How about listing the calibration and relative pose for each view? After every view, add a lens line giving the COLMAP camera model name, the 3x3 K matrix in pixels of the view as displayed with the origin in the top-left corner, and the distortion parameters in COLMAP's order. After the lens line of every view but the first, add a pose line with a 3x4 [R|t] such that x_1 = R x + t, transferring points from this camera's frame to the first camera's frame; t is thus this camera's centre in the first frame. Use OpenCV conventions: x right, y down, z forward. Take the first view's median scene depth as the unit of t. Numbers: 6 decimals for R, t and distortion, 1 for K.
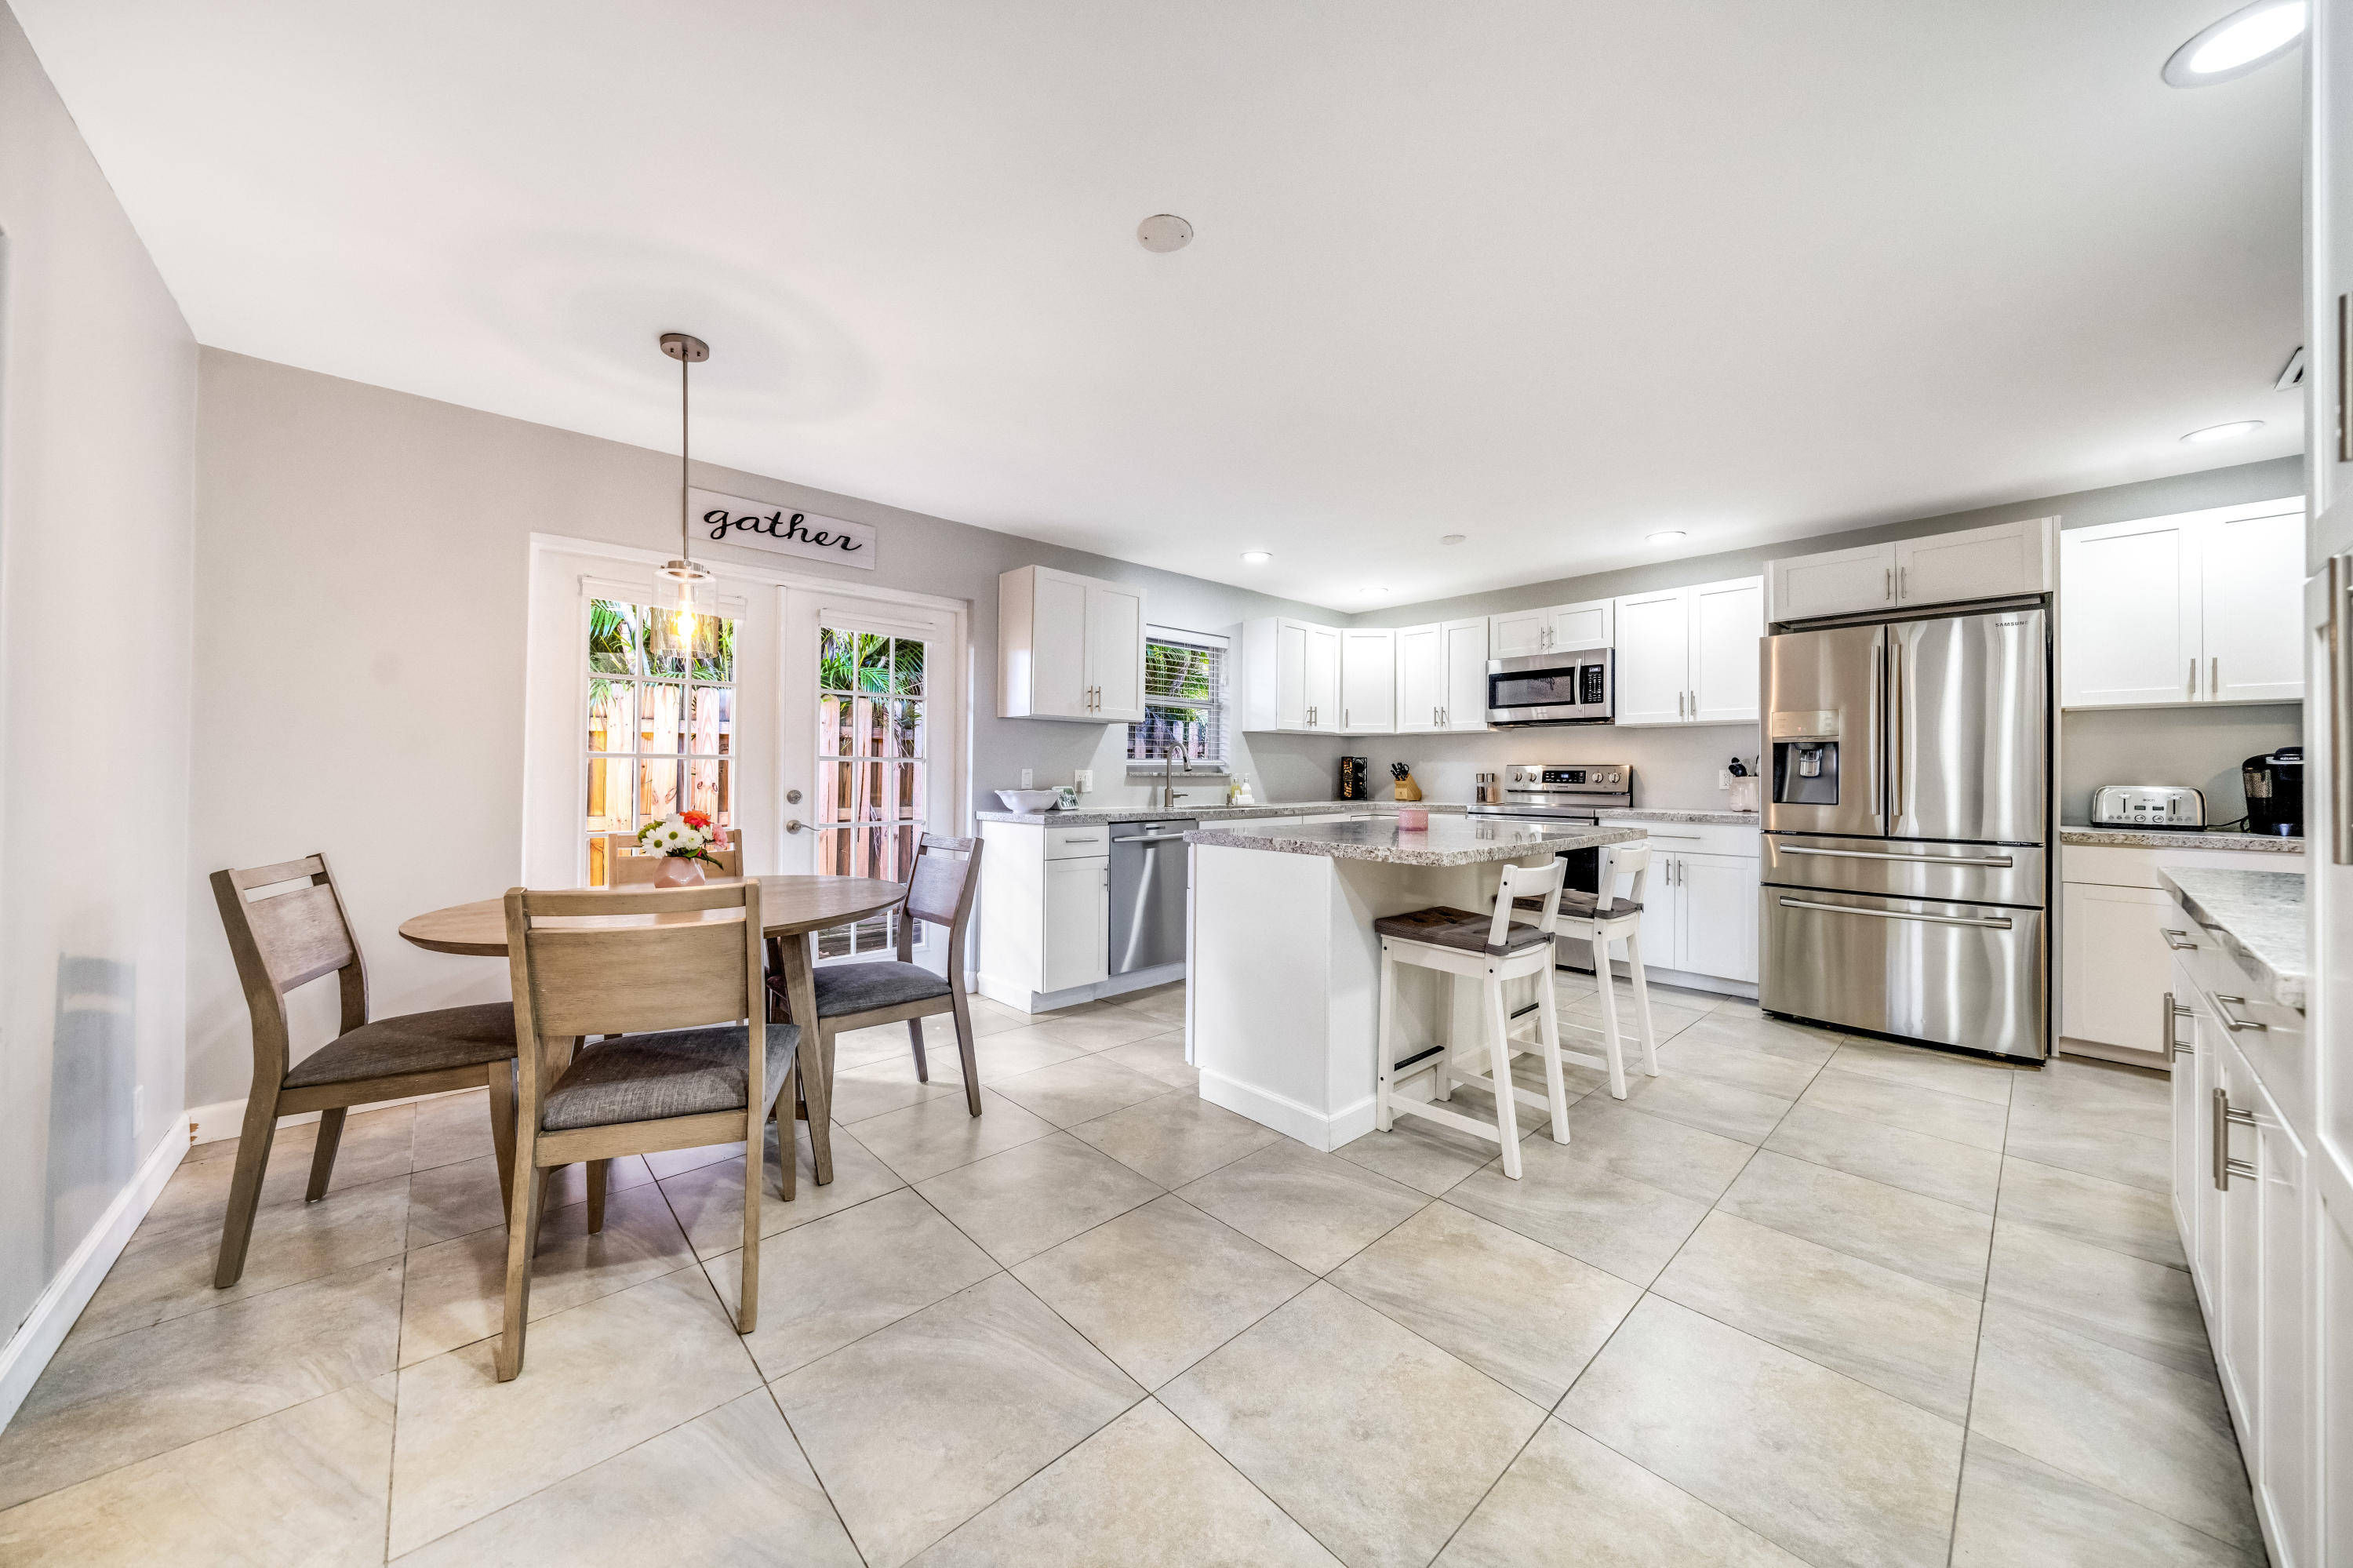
lens RADIAL K [[812.2, 0, 1186.8], [0, 812.2, 766.0], [0, 0, 1]] dist [-0.001793, 0.000284]
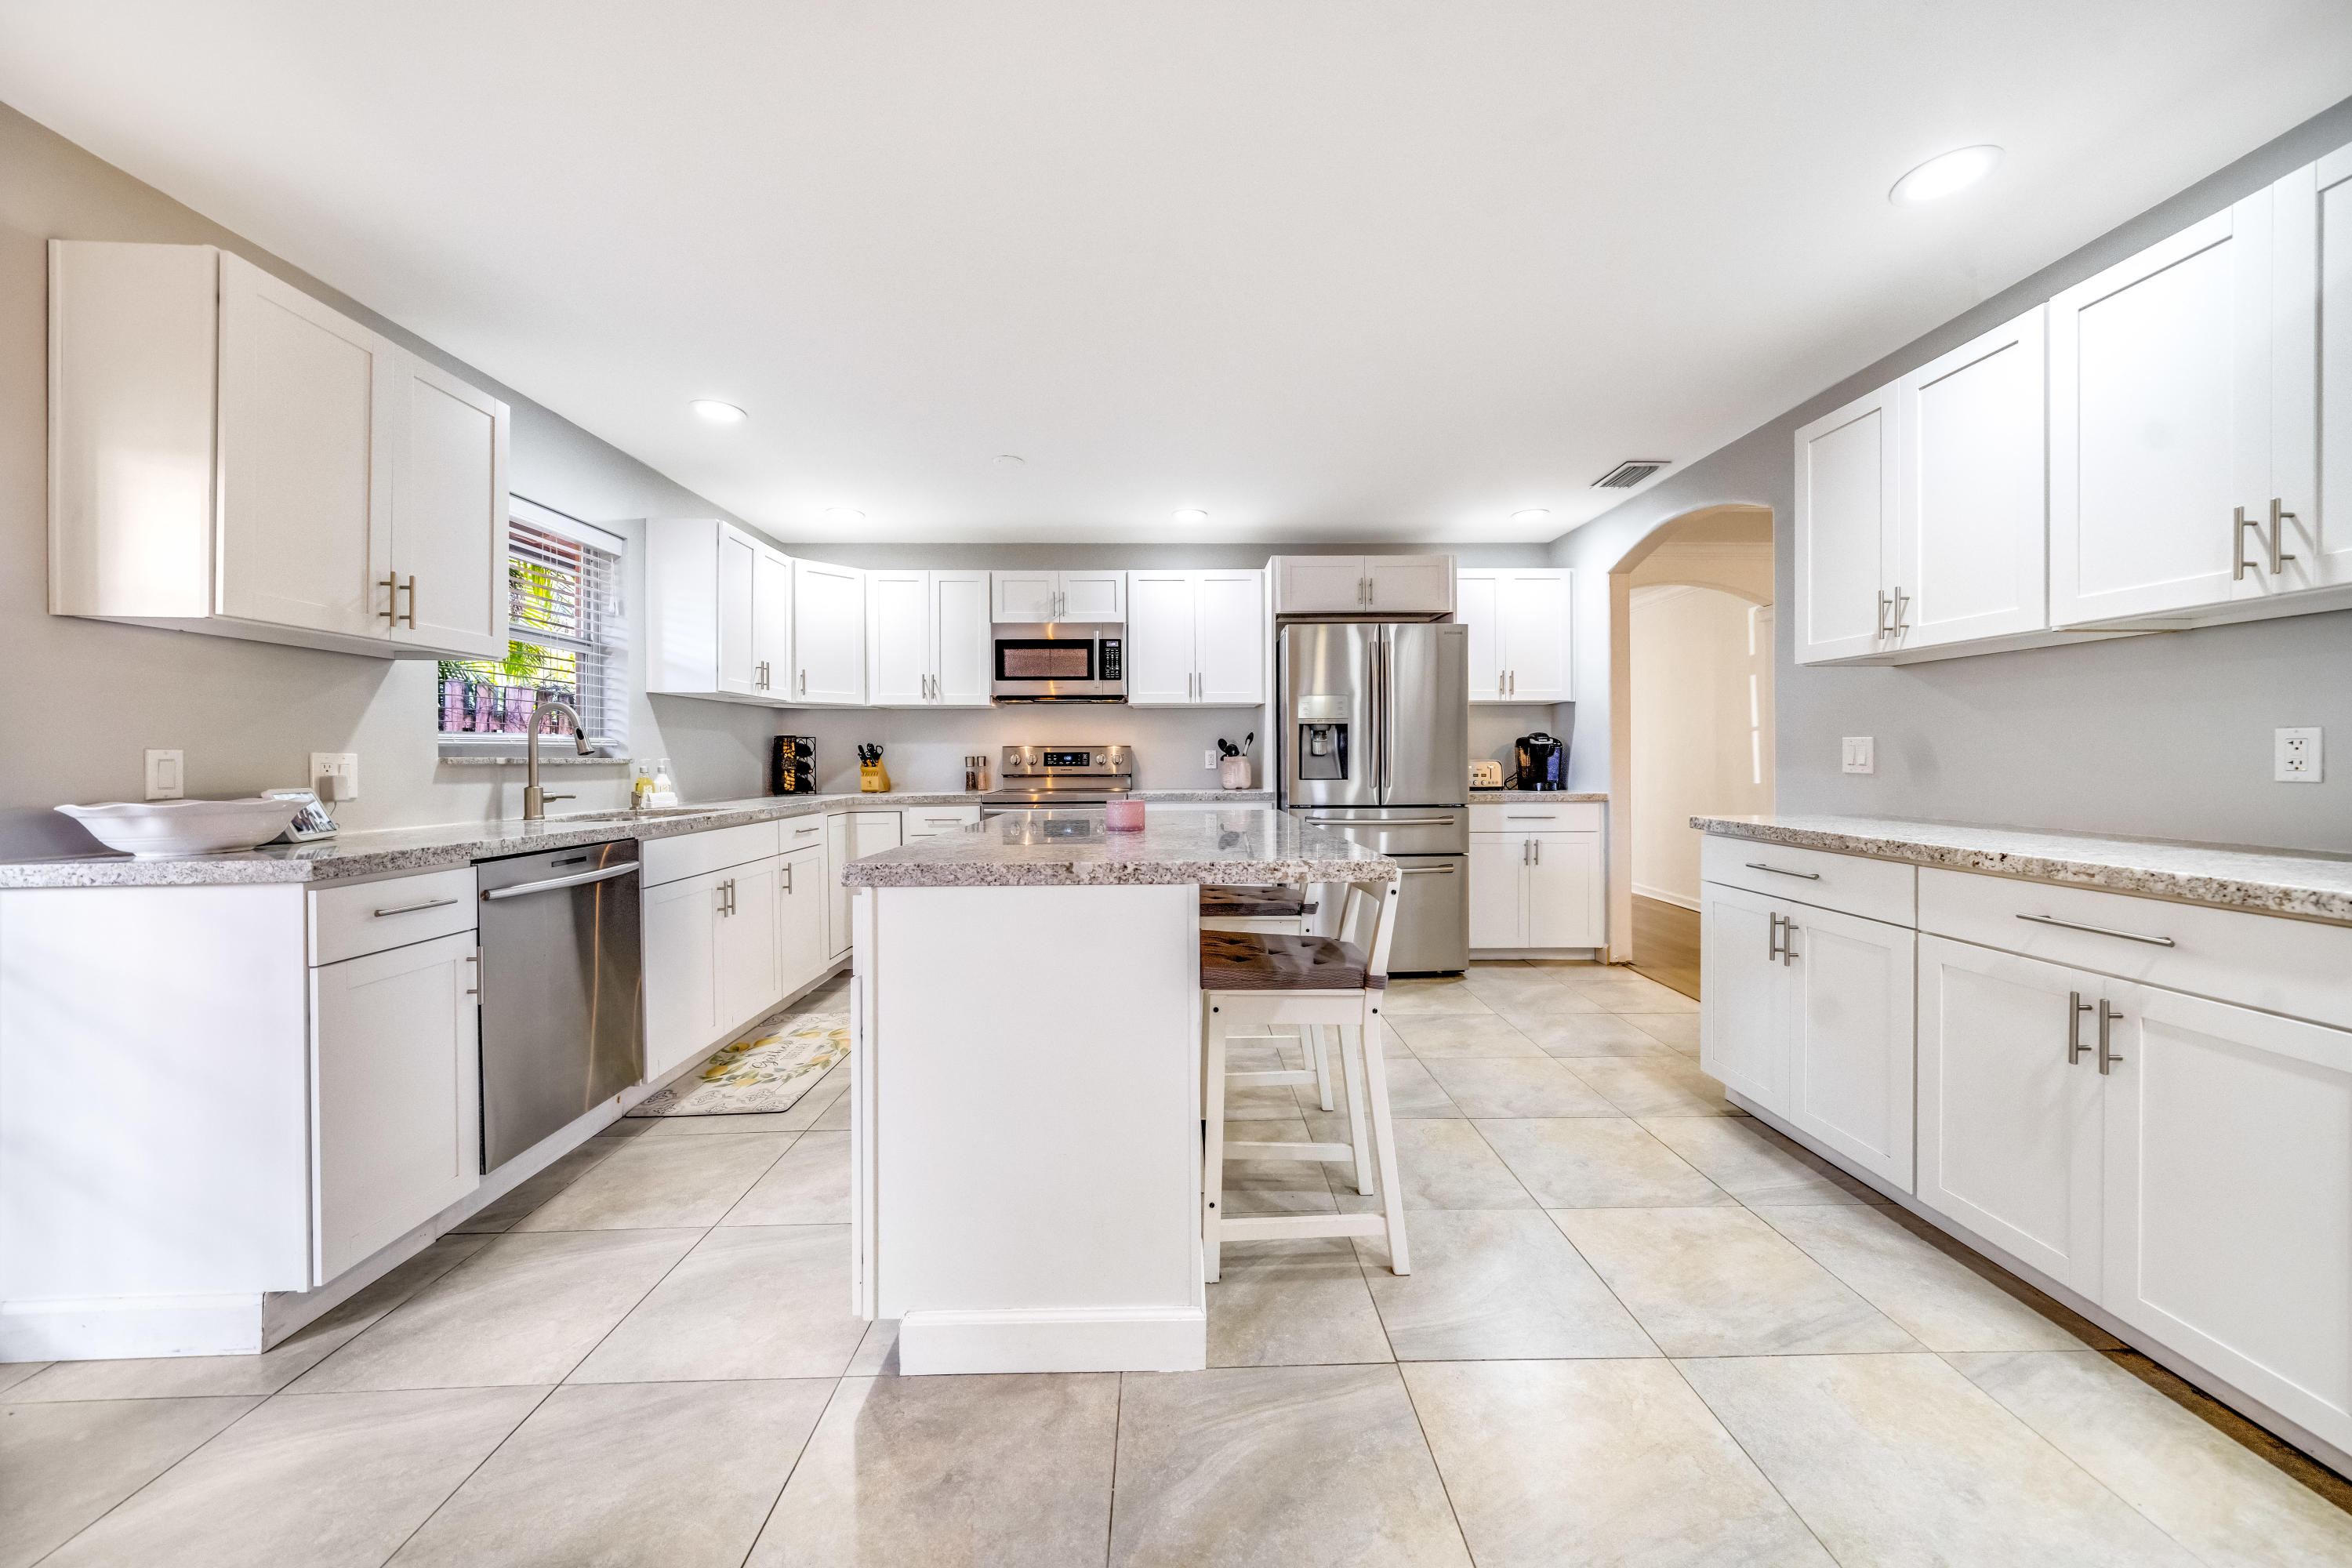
lens RADIAL K [[811.8, 0, 1184.5], [0, 811.8, 766.6], [0, 0, 1]] dist [-0.001793, 0.000284]
pose [[0.667584, -0.016087, 0.744361, -0.145765], [0.004643, 0.999837, 0.017445, 0.007078], [-0.744520, -0.008190, 0.667550, 0.315894]]
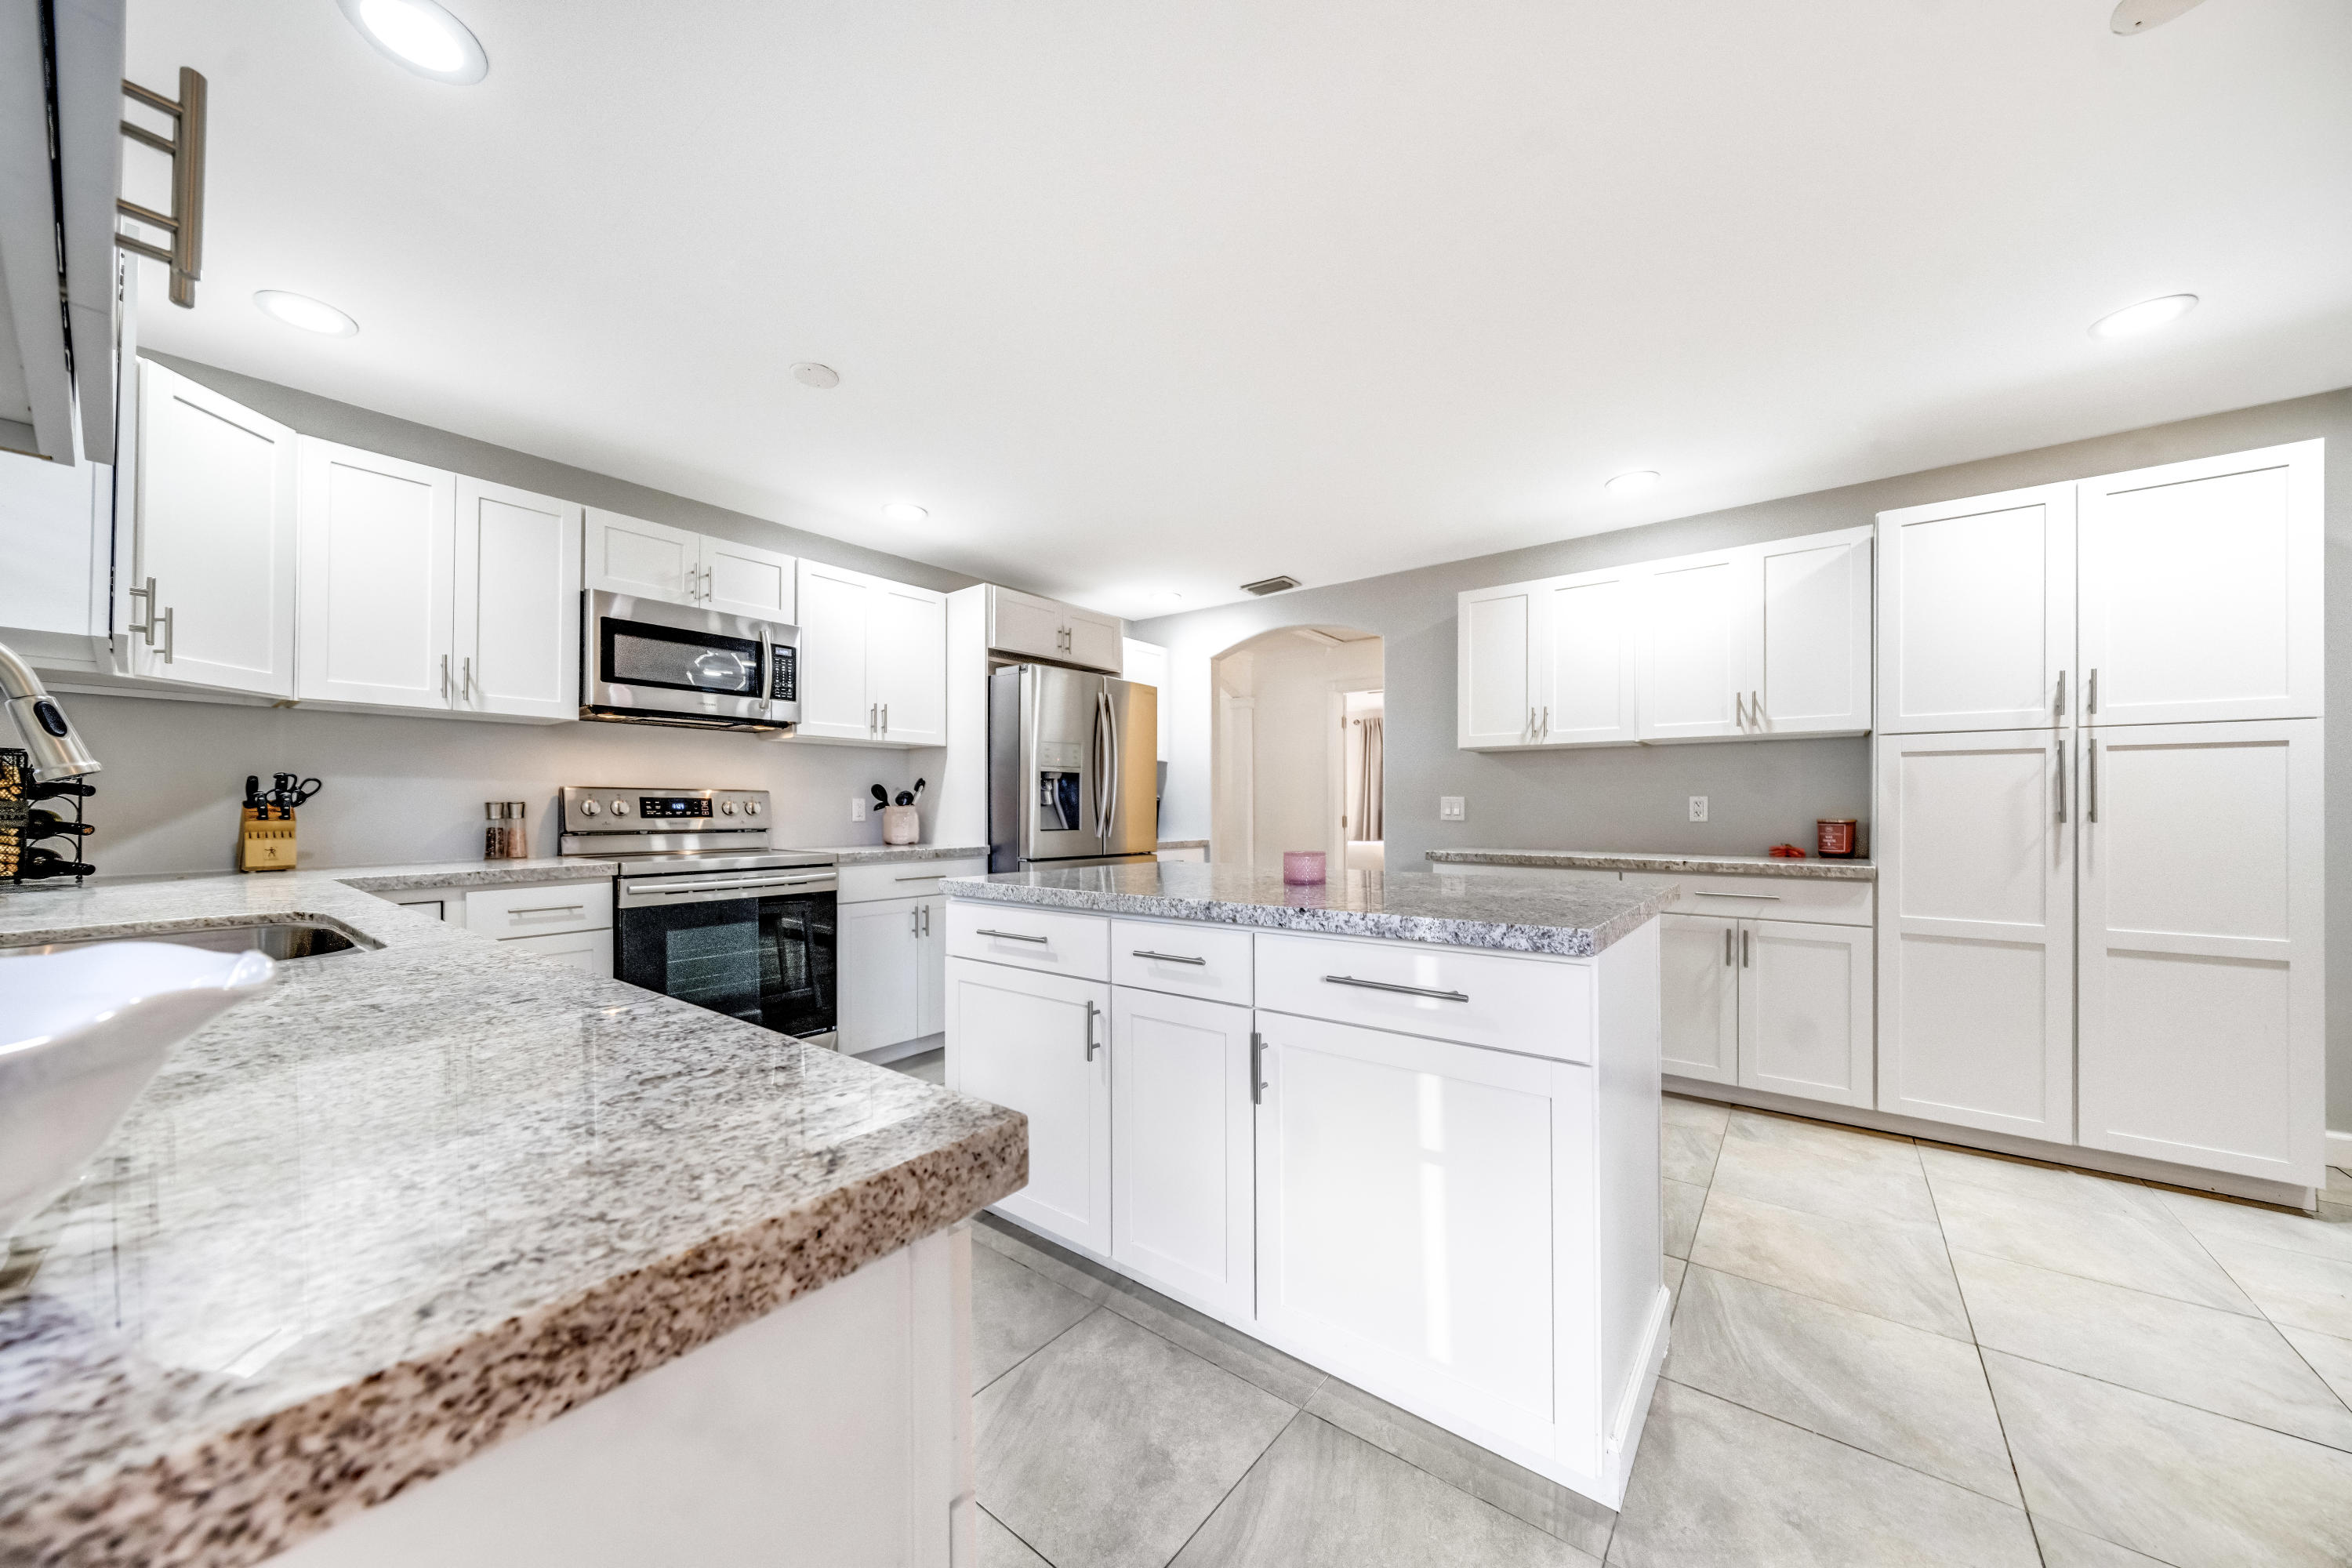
lens RADIAL K [[812.1, 0, 1176.6], [0, 812.1, 803.4], [0, 0, 1]] dist [0.002568, 0.000234]
pose [[-0.143590, 0.002420, 0.989634, -0.237517], [-0.006386, 0.999974, -0.003372, 0.010822], [-0.989617, -0.006804, -0.143570, 0.781724]]
